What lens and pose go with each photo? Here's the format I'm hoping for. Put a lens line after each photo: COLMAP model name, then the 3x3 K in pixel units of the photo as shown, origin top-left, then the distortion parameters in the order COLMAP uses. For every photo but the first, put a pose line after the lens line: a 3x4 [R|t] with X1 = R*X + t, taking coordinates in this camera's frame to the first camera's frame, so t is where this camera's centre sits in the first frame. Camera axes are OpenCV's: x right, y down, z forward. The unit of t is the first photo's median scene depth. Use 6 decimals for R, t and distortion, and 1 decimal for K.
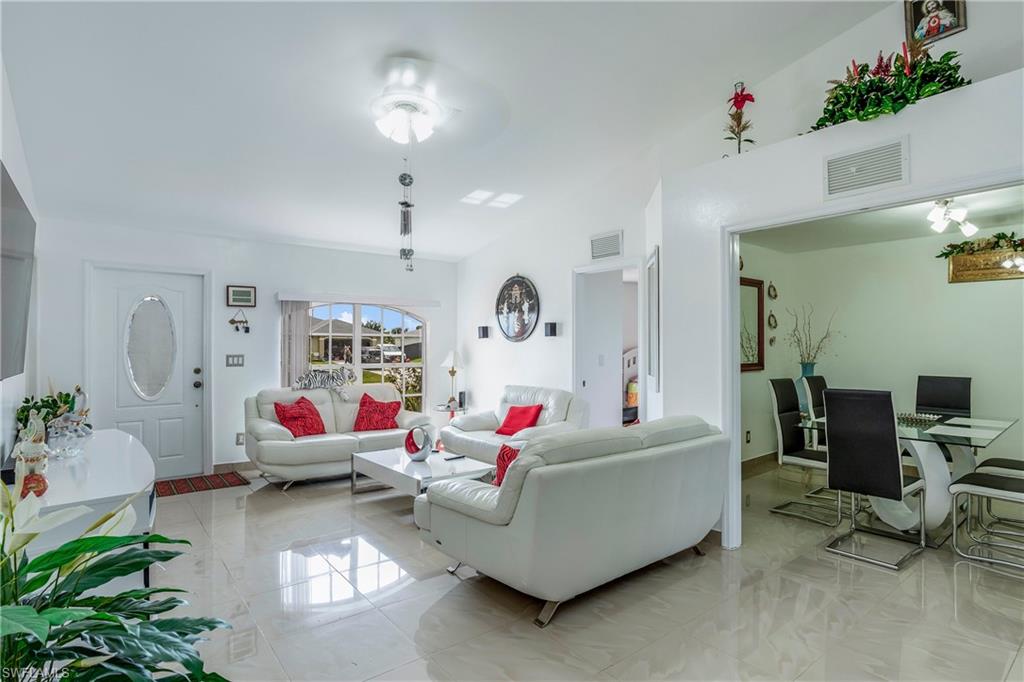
lens RADIAL K [[531.3, 0, 512.0], [0, 531.3, 341.0], [0, 0, 1]] dist [-0.002250, 0.001333]
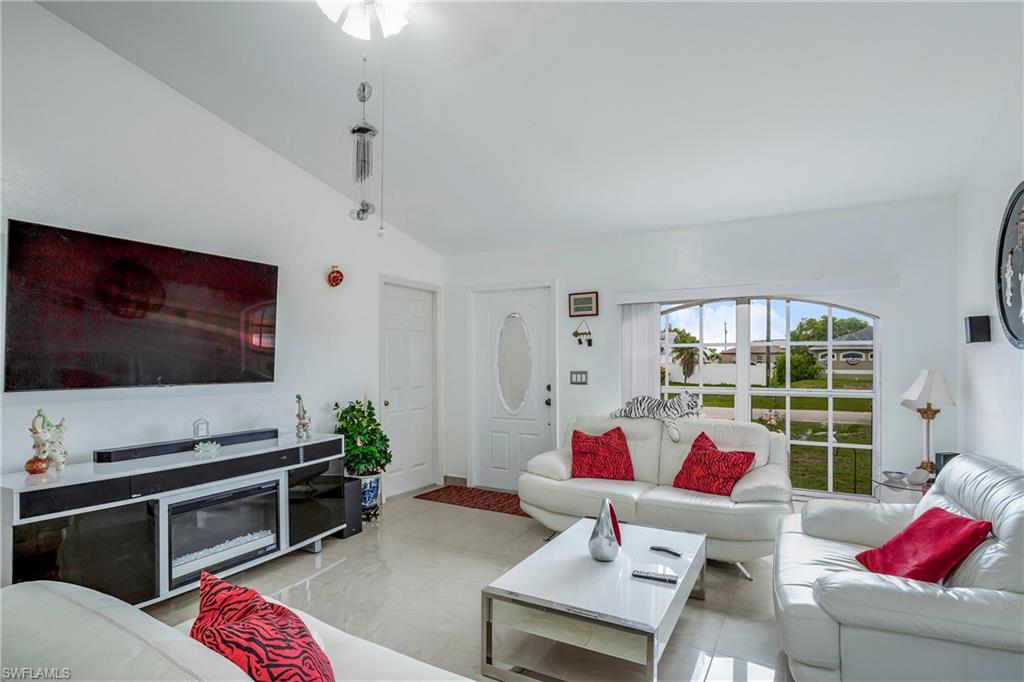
lens RADIAL K [[536.2, 0, 544.7], [0, 536.2, 358.2], [0, 0, 1]] dist [-0.026978, -0.000017]
pose [[0.364519, -0.008975, -0.931153, 0.409979], [0.010754, 0.999927, -0.005428, 0.012001], [0.931134, -0.008035, 0.364590, 0.882460]]
